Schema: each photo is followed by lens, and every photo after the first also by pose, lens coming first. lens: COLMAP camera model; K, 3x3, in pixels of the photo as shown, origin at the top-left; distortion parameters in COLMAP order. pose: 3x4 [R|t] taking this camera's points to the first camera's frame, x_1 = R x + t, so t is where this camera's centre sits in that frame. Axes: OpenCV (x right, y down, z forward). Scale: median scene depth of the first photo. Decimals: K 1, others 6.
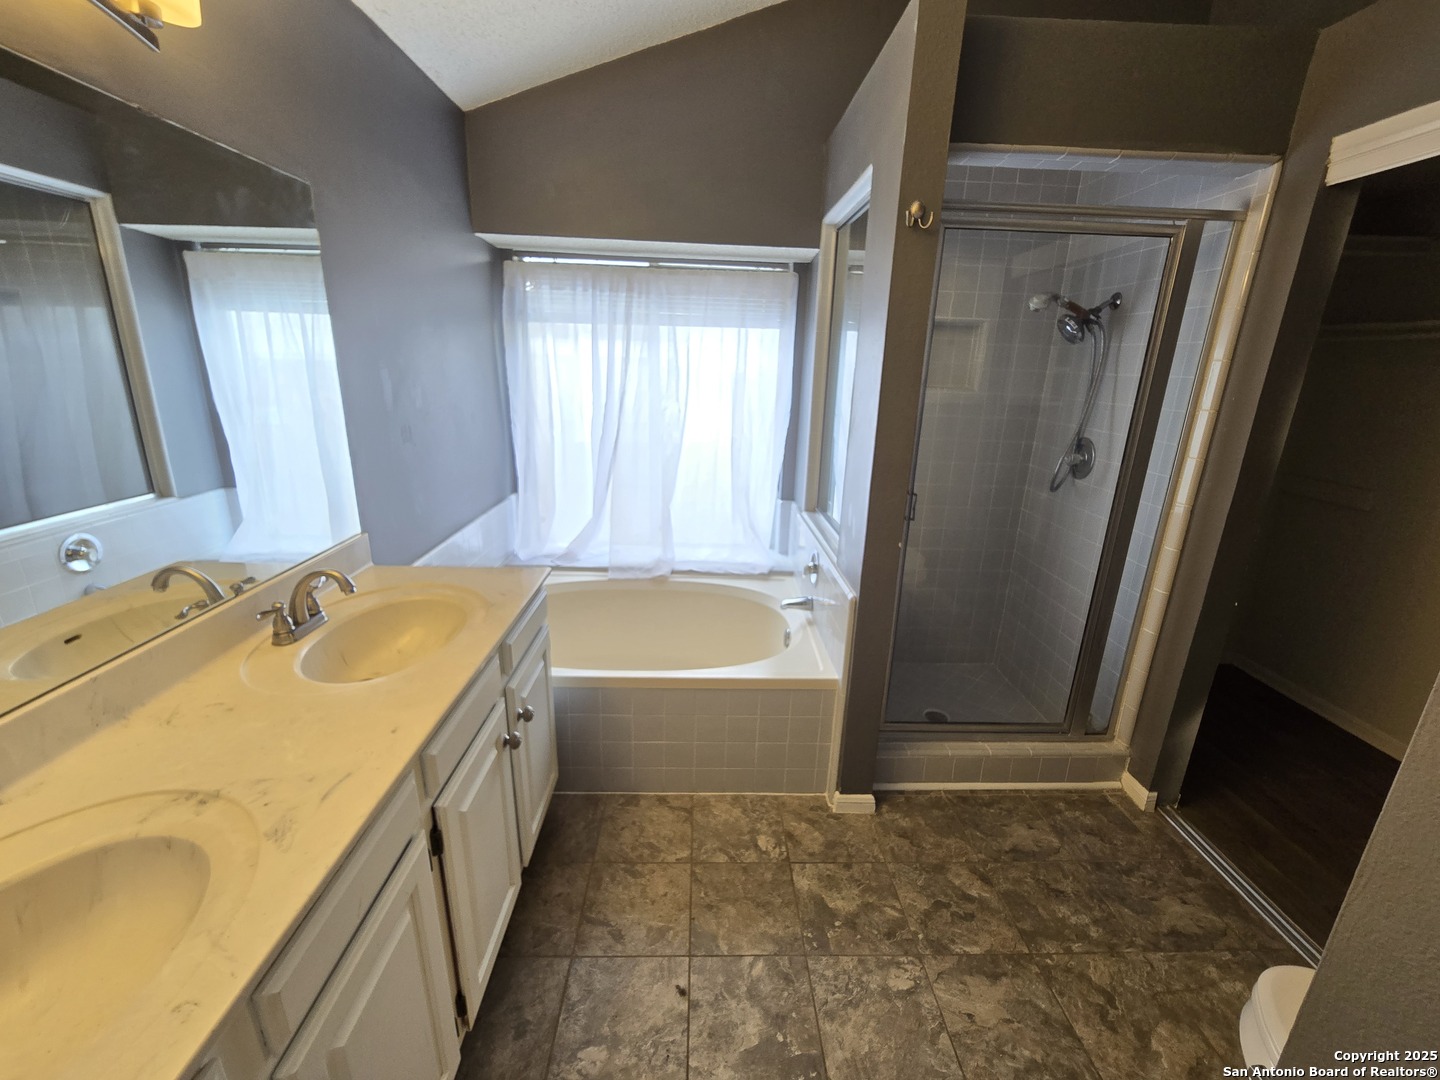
lens RADIAL K [[586.3, 0, 716.8], [0, 586.3, 542.8], [0, 0, 1]] dist [-0.010082, 0.002270]
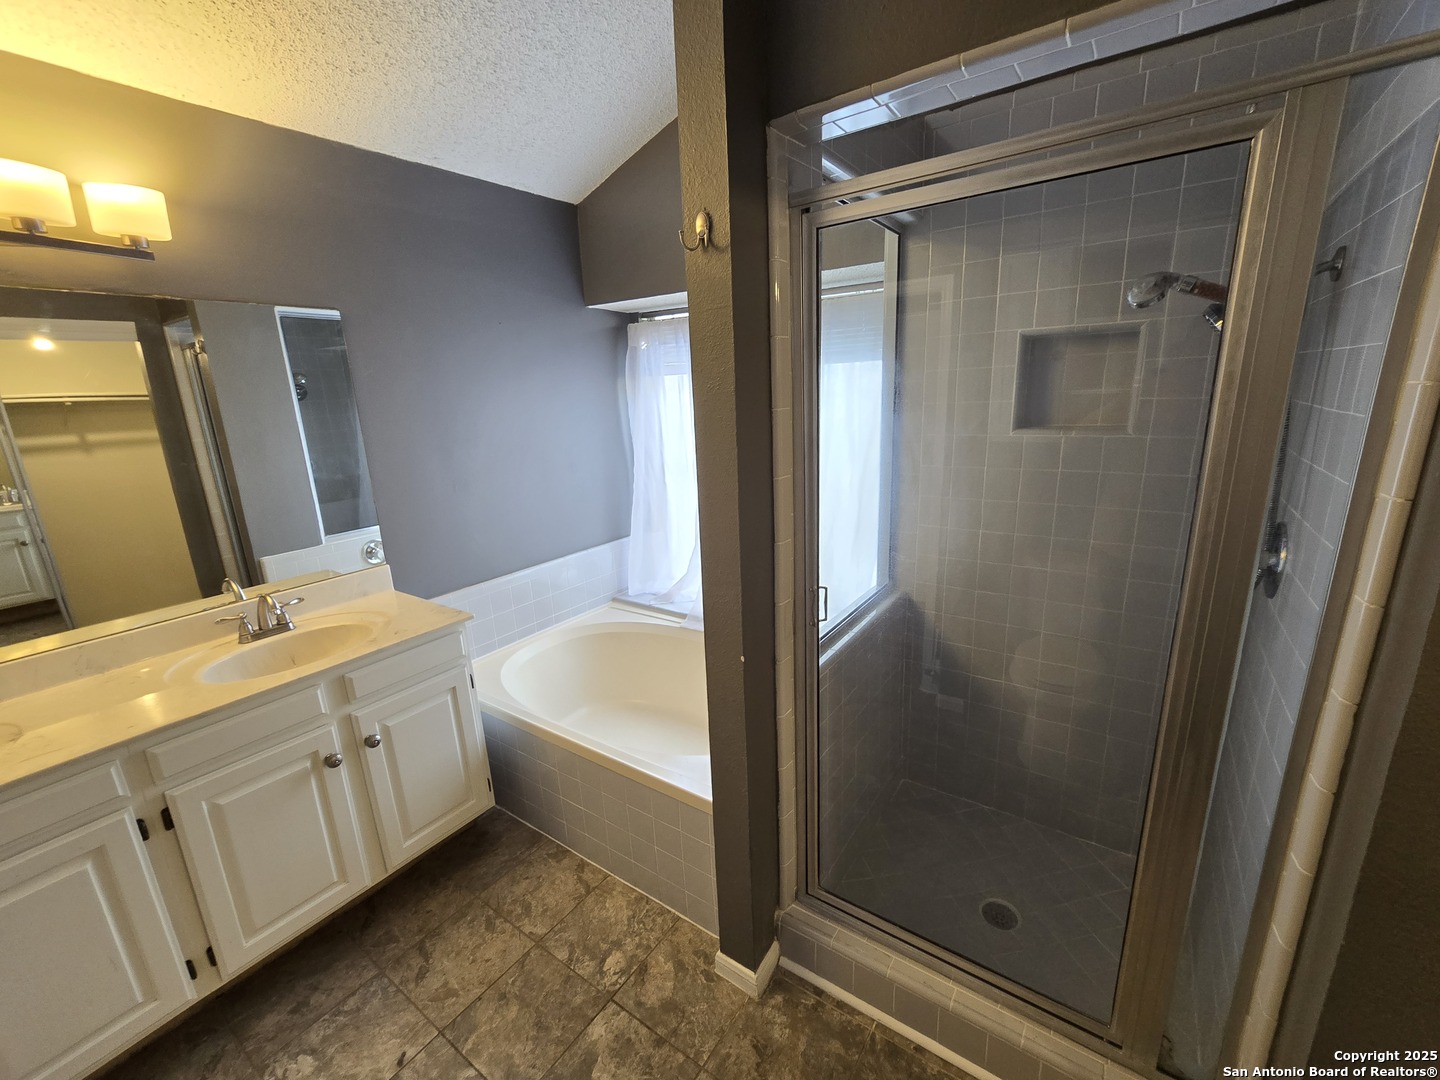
lens RADIAL K [[586.3, 0, 714.4], [0, 586.3, 541.5], [0, 0, 1]] dist [-0.010082, 0.002270]
pose [[0.804432, 0.086885, -0.587656, 0.676917], [-0.109477, 0.993985, -0.002900, -0.132585], [0.583870, 0.066668, 0.809105, 0.342955]]
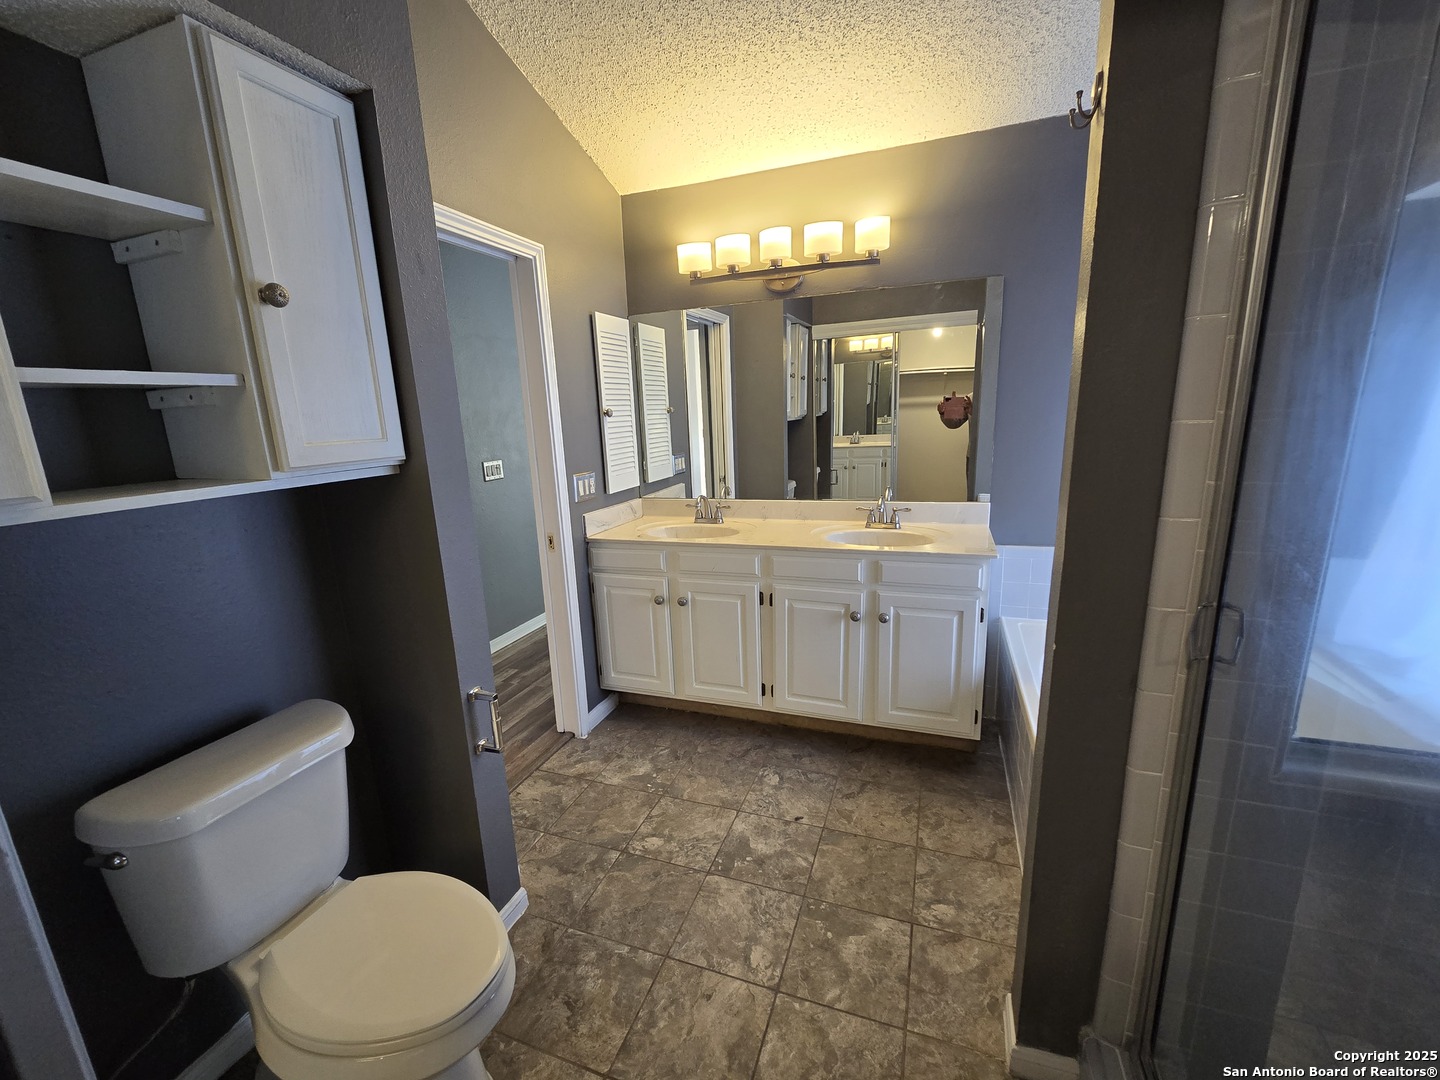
lens RADIAL K [[586.3, 0, 736.7], [0, 586.3, 541.4], [0, 0, 1]] dist [-0.010082, 0.002270]
pose [[-0.346514, 0.188934, -0.918821, 0.902083], [-0.243897, 0.927672, 0.282735, -0.173204], [0.905782, 0.322070, -0.275371, 0.797978]]
